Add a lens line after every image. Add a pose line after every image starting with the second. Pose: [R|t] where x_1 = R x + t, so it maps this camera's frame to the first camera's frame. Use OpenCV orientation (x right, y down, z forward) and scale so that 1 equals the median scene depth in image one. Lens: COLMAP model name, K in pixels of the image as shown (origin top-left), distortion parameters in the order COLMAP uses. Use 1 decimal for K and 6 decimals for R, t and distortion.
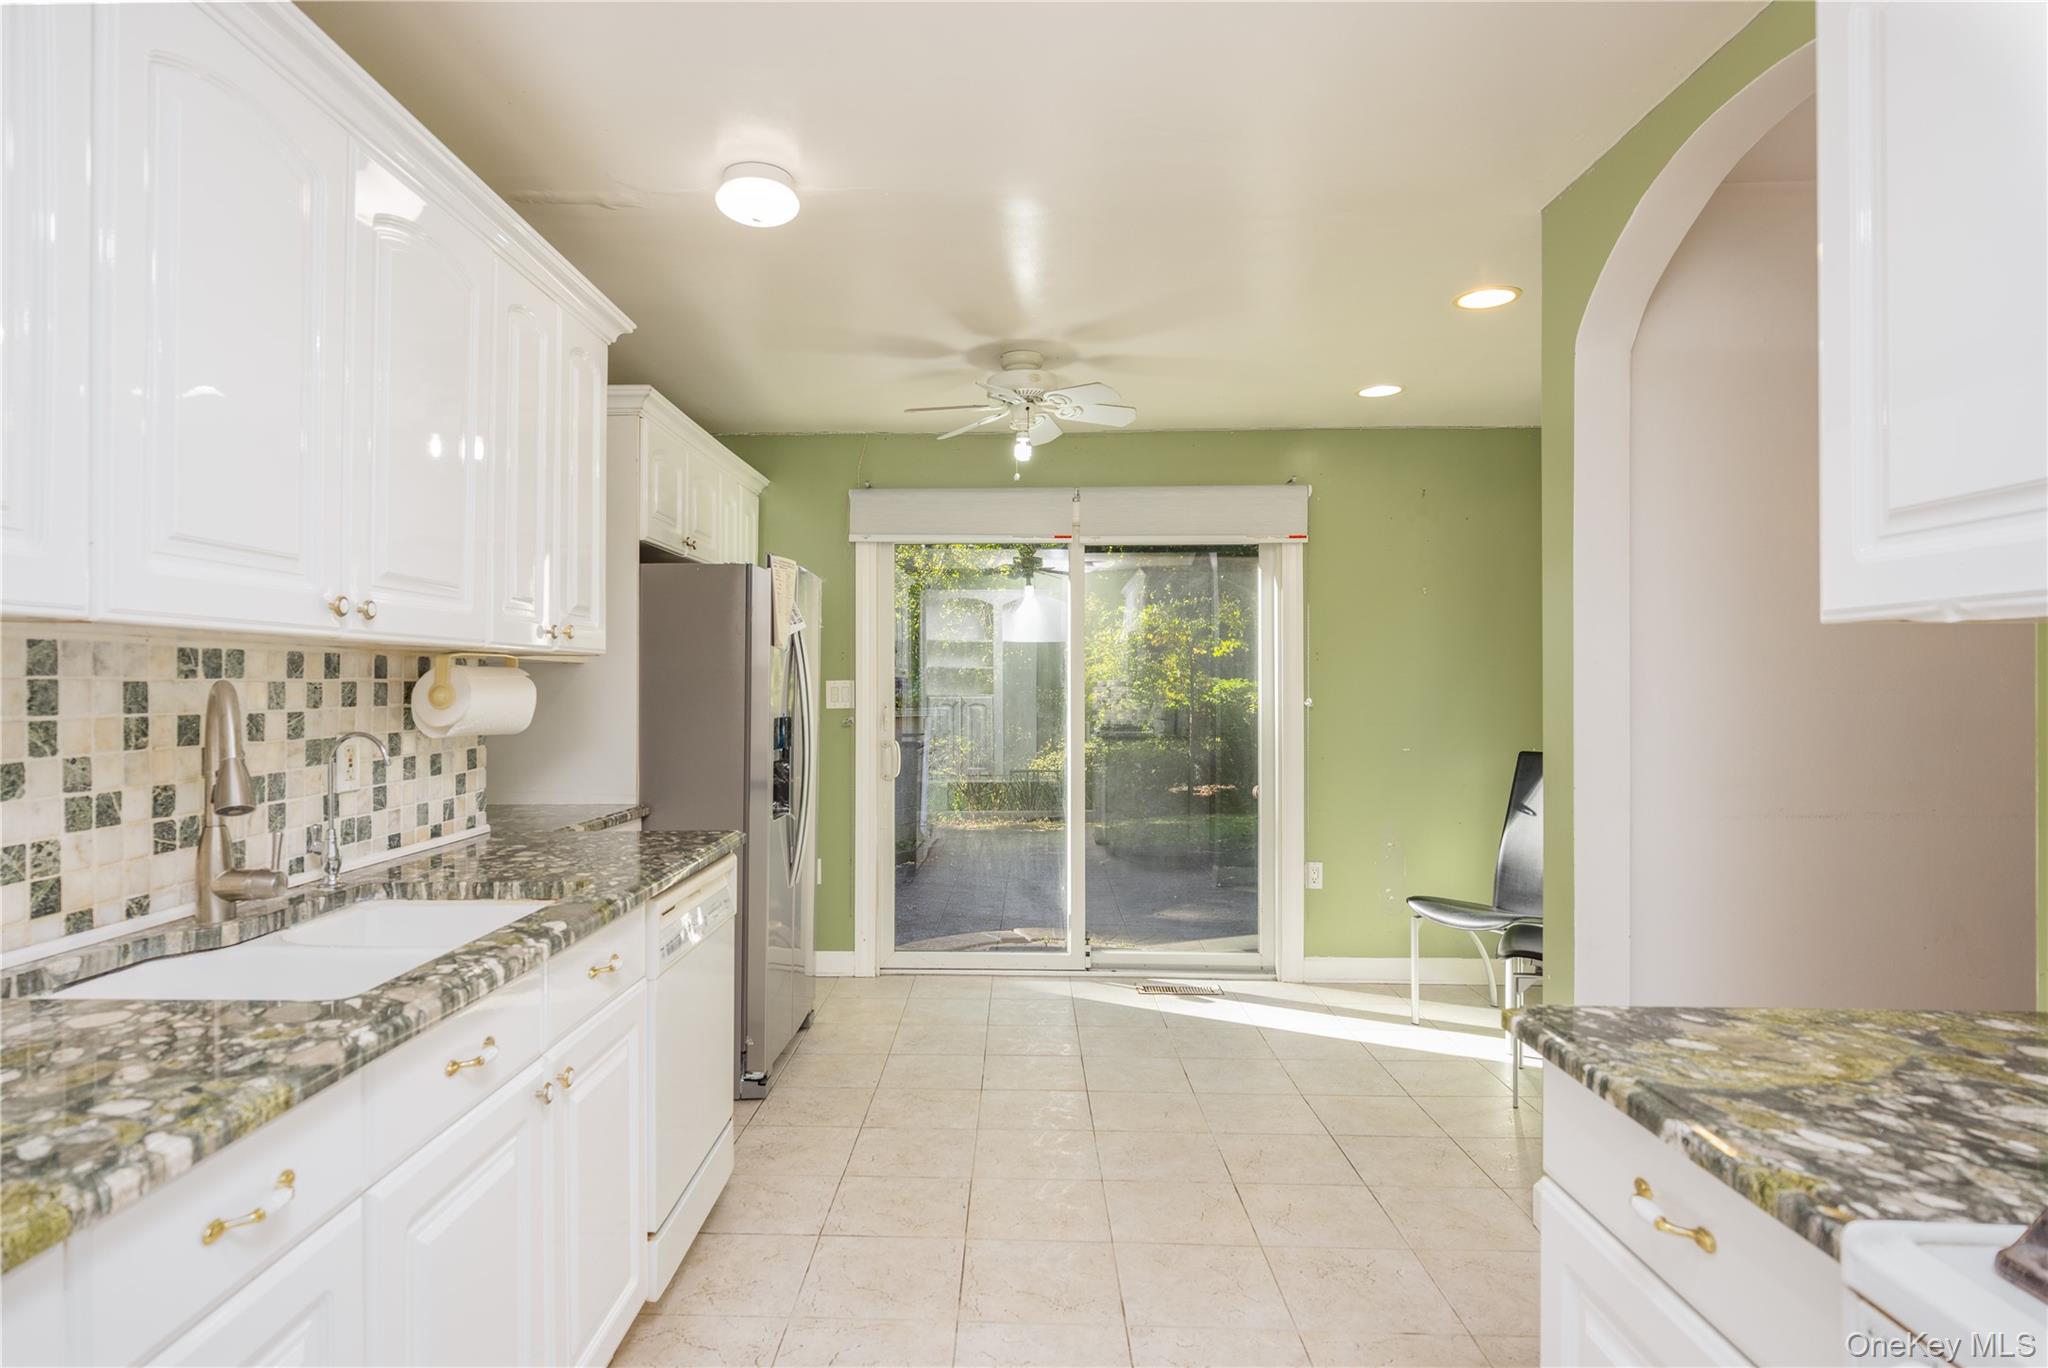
lens RADIAL K [[1122.7, 0, 1016.1], [0, 1122.7, 683.6], [0, 0, 1]] dist [0.003224, -0.000289]
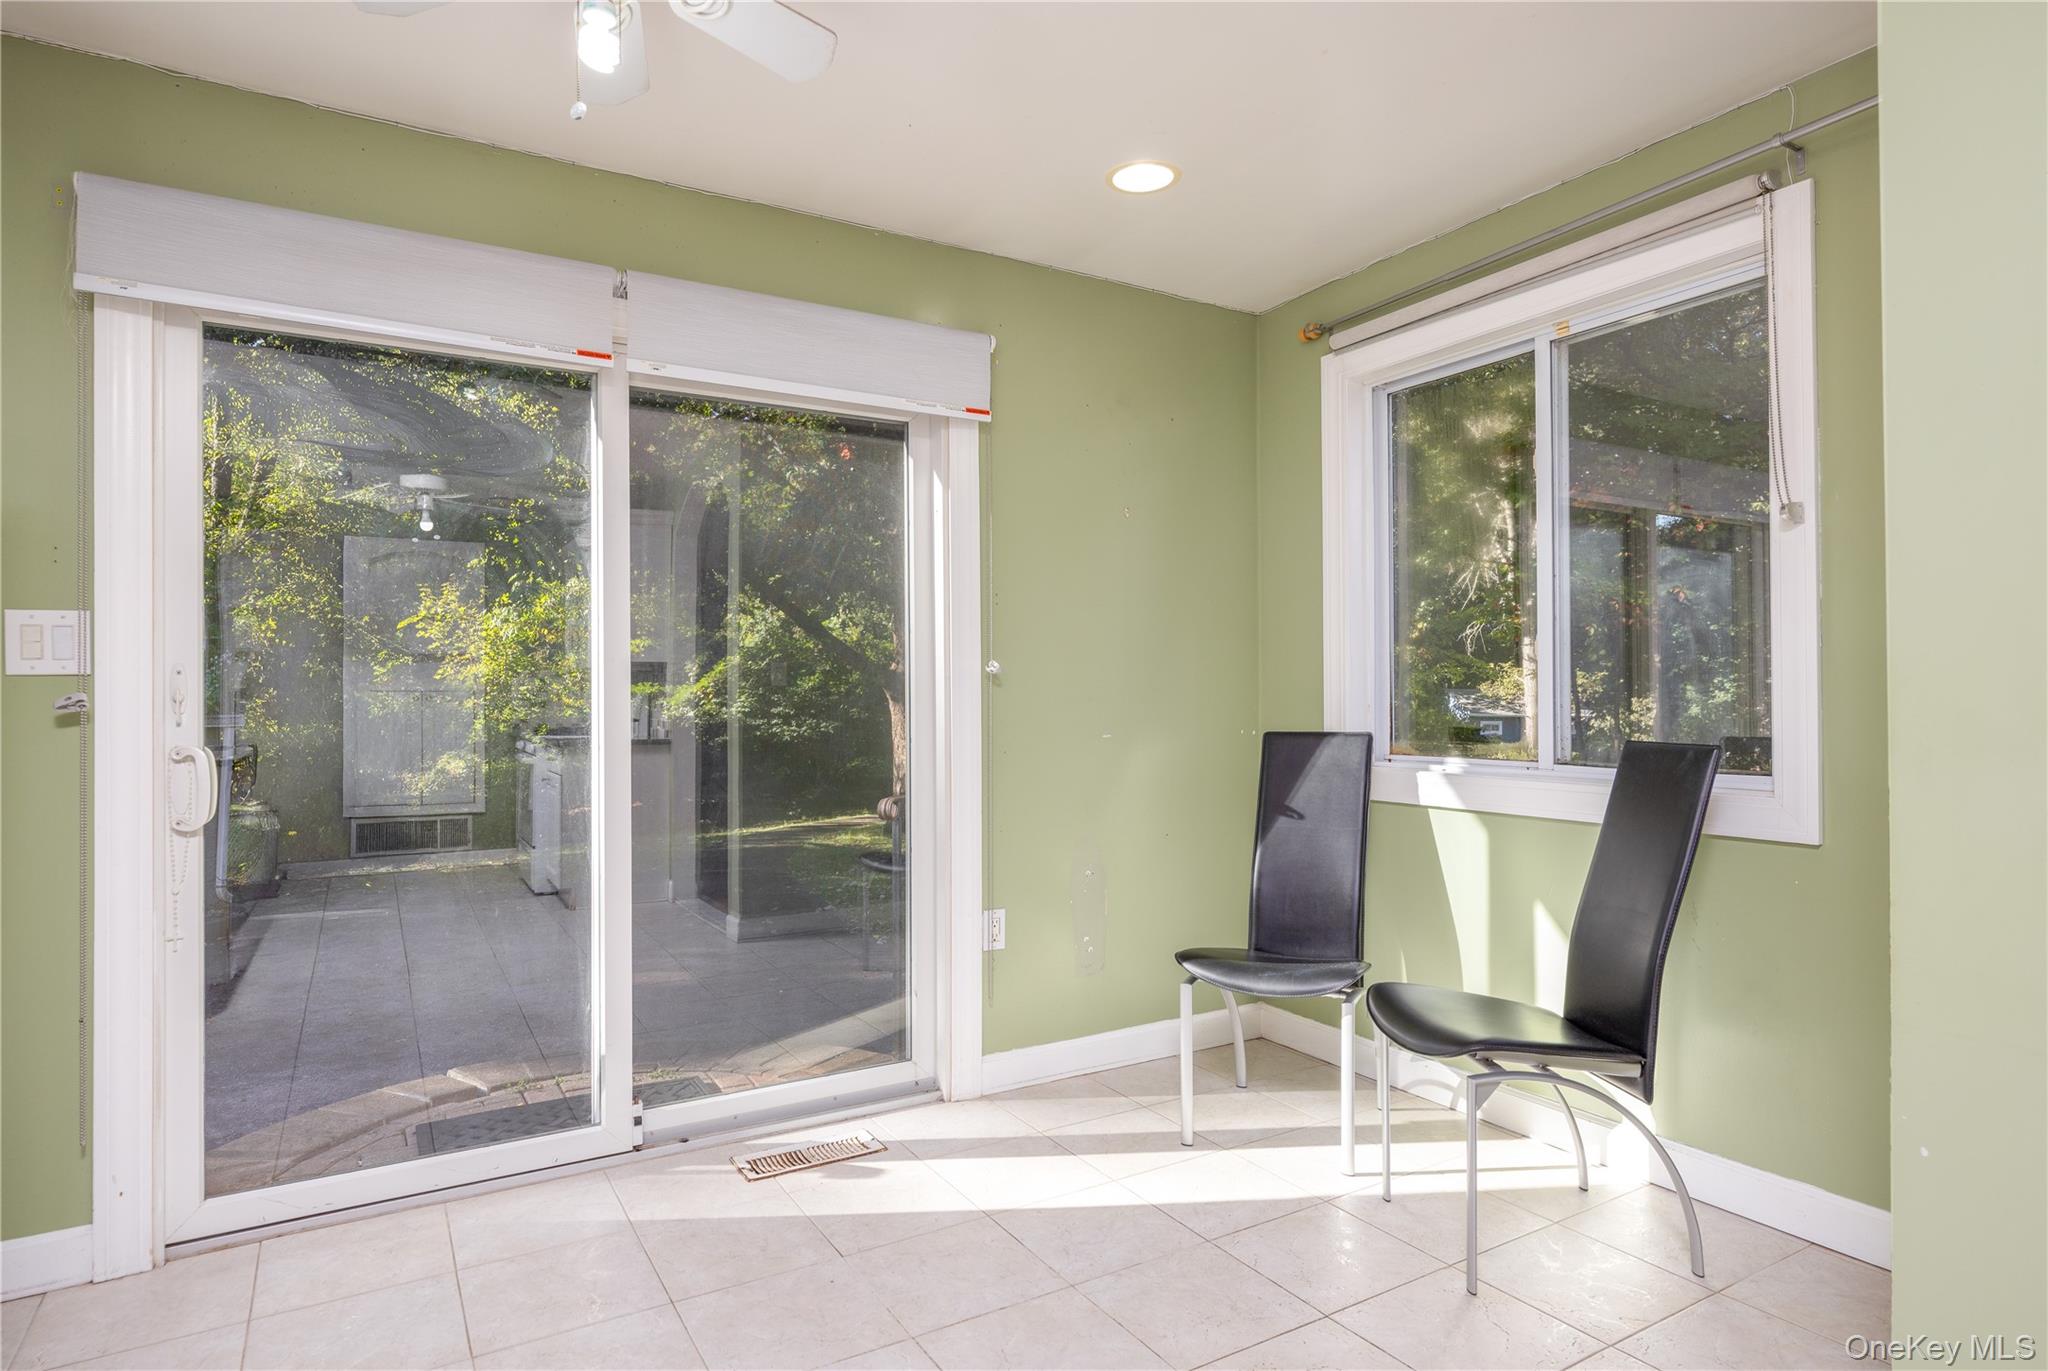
lens RADIAL K [[1122.7, 0, 1035.4], [0, 1122.7, 683.9], [0, 0, 1]] dist [0.003224, -0.000289]
pose [[0.849233, -0.003767, 0.528006, -0.062476], [0.008686, 0.999939, -0.006836, 0.030570], [-0.527947, 0.010392, 0.849213, 0.427987]]
